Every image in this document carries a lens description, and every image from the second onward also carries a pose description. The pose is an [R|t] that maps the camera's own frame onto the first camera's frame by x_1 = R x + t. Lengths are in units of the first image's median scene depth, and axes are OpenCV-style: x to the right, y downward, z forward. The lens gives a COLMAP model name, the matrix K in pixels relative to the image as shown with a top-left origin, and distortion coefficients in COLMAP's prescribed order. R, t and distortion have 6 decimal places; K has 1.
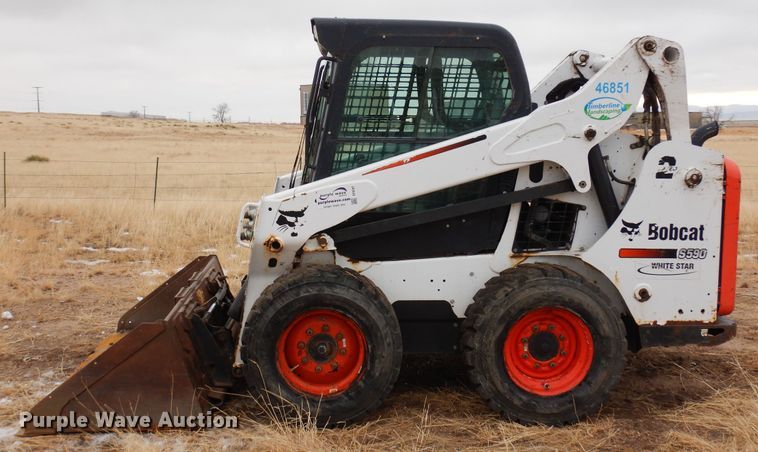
lens RADIAL K [[859.7, 0, 381.6], [0, 859.7, 221.4], [0, 0, 1]] dist [-0.003857, 0.000000]
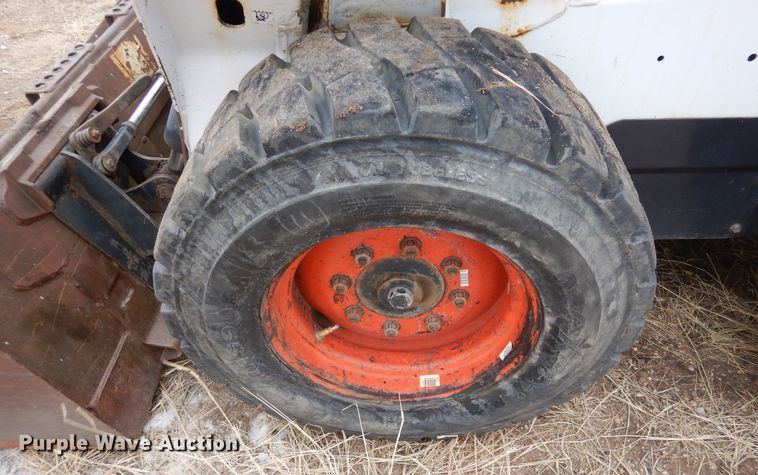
lens RADIAL K [[535.6, 0, 380.2], [0, 535.6, 274.5], [0, 0, 1]] dist [0.014540, 0.003090]
pose [[0.995297, 0.033516, -0.090885, -0.056934], [0.028525, 0.795228, 0.605639, 0.009232], [0.092574, -0.605384, 0.790532, 0.820331]]
